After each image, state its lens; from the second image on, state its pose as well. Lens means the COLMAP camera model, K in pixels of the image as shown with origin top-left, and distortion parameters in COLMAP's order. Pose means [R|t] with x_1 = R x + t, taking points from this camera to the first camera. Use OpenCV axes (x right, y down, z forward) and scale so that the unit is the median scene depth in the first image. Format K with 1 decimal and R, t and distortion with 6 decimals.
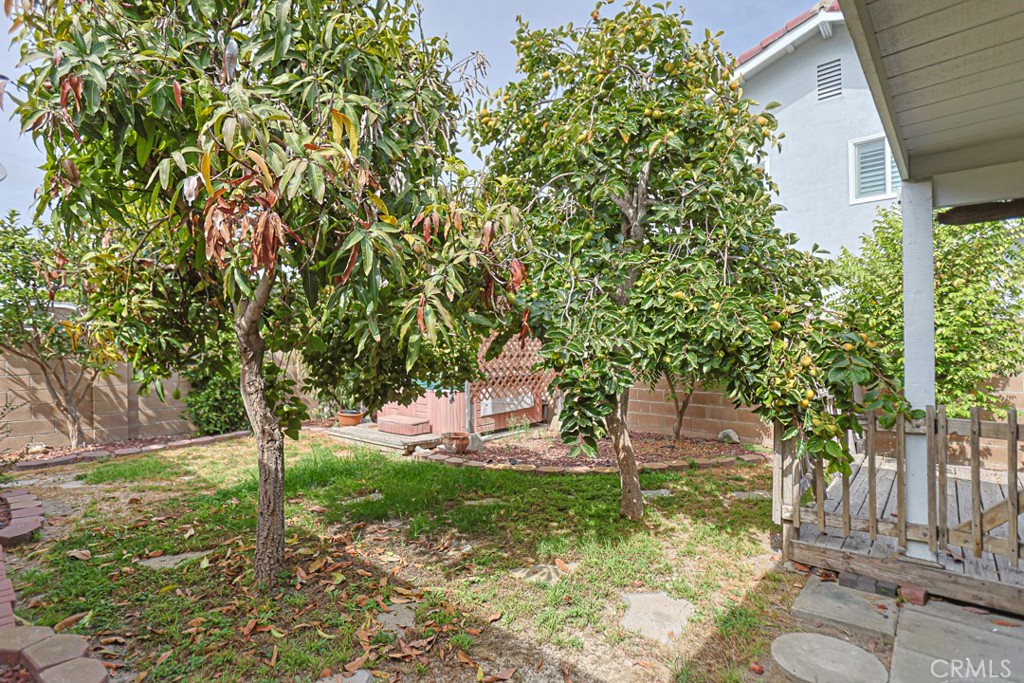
lens RADIAL K [[499.5, 0, 508.2], [0, 499.5, 343.3], [0, 0, 1]] dist [-0.001071, -0.001438]
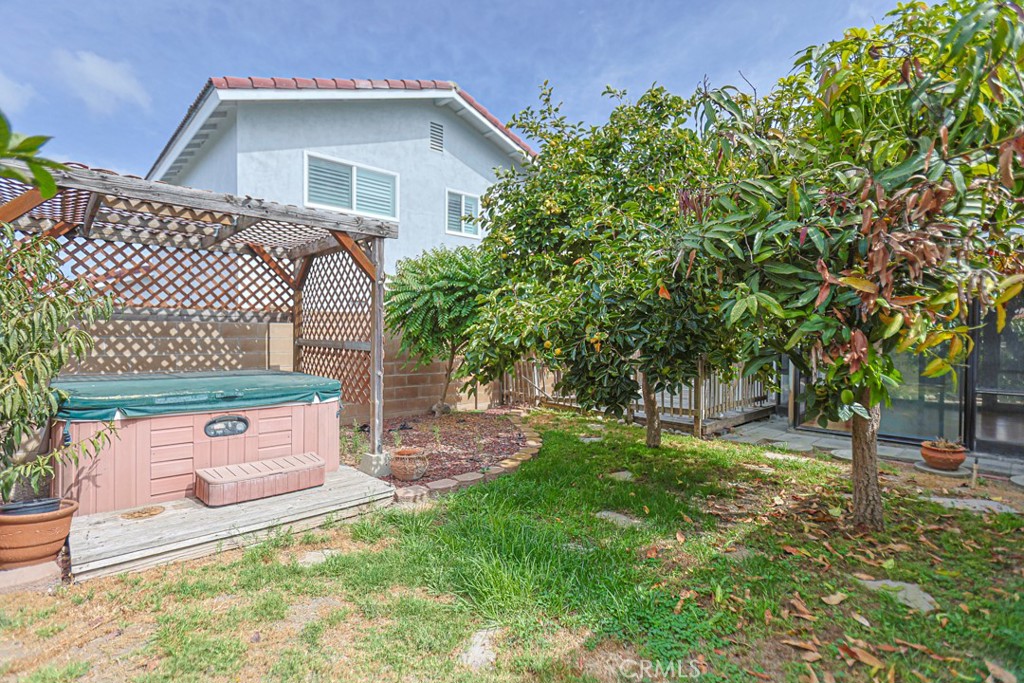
lens RADIAL K [[499.5, 0, 508.6], [0, 499.5, 336.8], [0, 0, 1]] dist [-0.001071, -0.001438]
pose [[0.100584, 0.016180, 0.994797, -1.013804], [0.005791, 0.999841, -0.016847, 0.045675], [-0.994912, 0.007456, 0.100474, 1.045259]]
